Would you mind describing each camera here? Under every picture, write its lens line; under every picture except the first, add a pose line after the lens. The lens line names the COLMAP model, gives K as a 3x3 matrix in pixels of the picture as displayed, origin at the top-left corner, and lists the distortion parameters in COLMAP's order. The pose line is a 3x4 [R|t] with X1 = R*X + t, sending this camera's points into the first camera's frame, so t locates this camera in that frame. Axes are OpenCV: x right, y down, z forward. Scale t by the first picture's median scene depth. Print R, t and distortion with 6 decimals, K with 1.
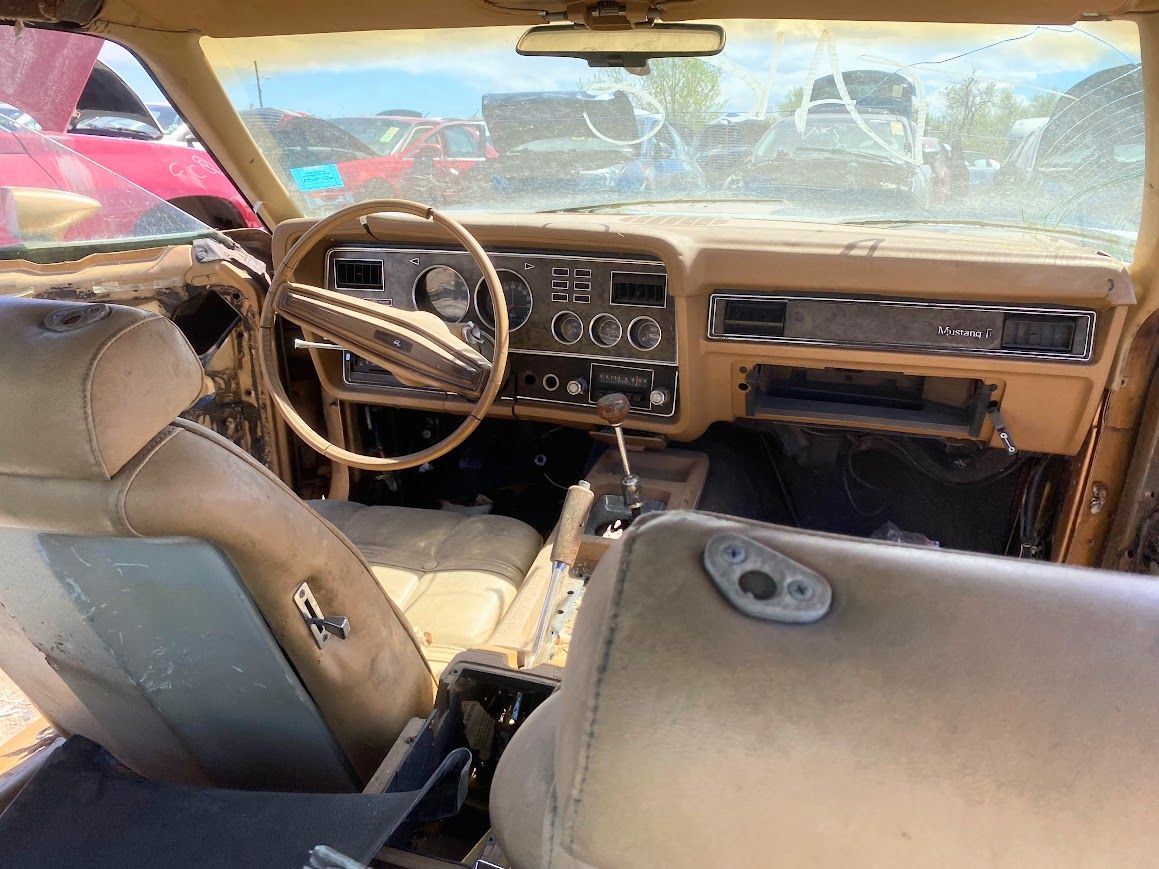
lens RADIAL K [[889.7, 0, 552.1], [0, 889.7, 436.8], [0, 0, 1]] dist [0.014550, -0.008278]
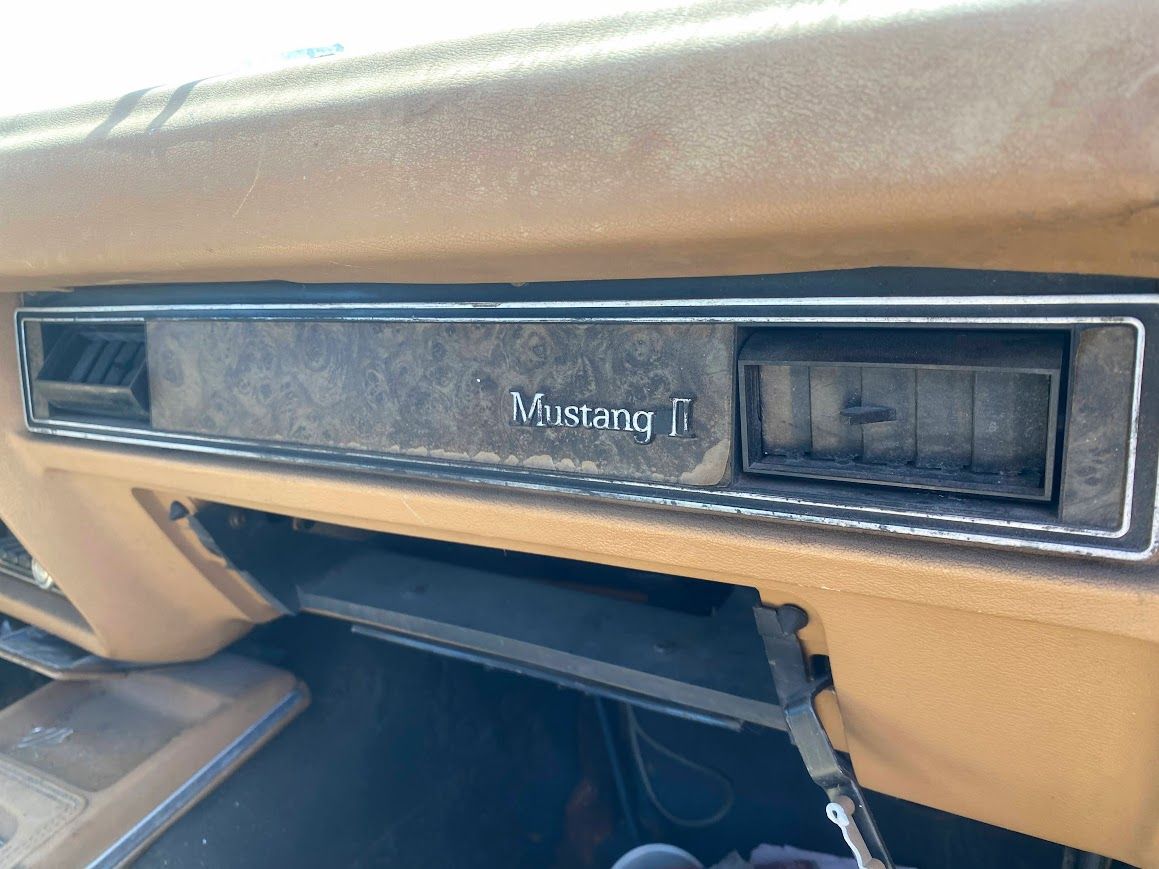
lens RADIAL K [[889.7, 0, 568.6], [0, 889.7, 433.7], [0, 0, 1]] dist [0.014550, -0.008278]
pose [[0.971433, -0.028491, -0.235597, 0.508094], [0.024255, 0.999488, -0.020856, -0.106346], [0.236071, 0.014546, 0.971627, 0.763106]]
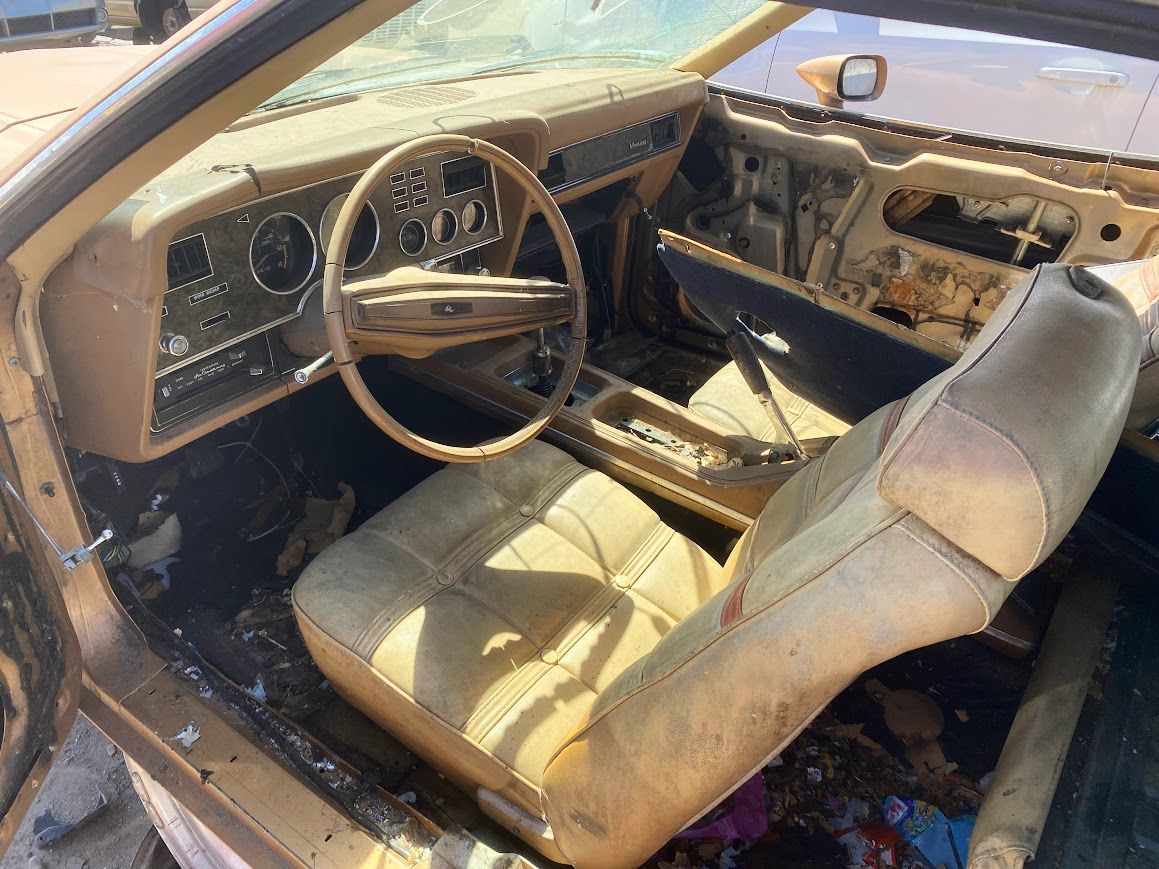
lens RADIAL K [[889.7, 0, 577.5], [0, 889.7, 437.4], [0, 0, 1]] dist [0.014550, -0.008278]
pose [[0.296660, -0.495521, 0.816365, -0.910450], [0.276105, 0.862844, 0.423399, -0.332879], [-0.914199, 0.099797, 0.392787, 0.590385]]
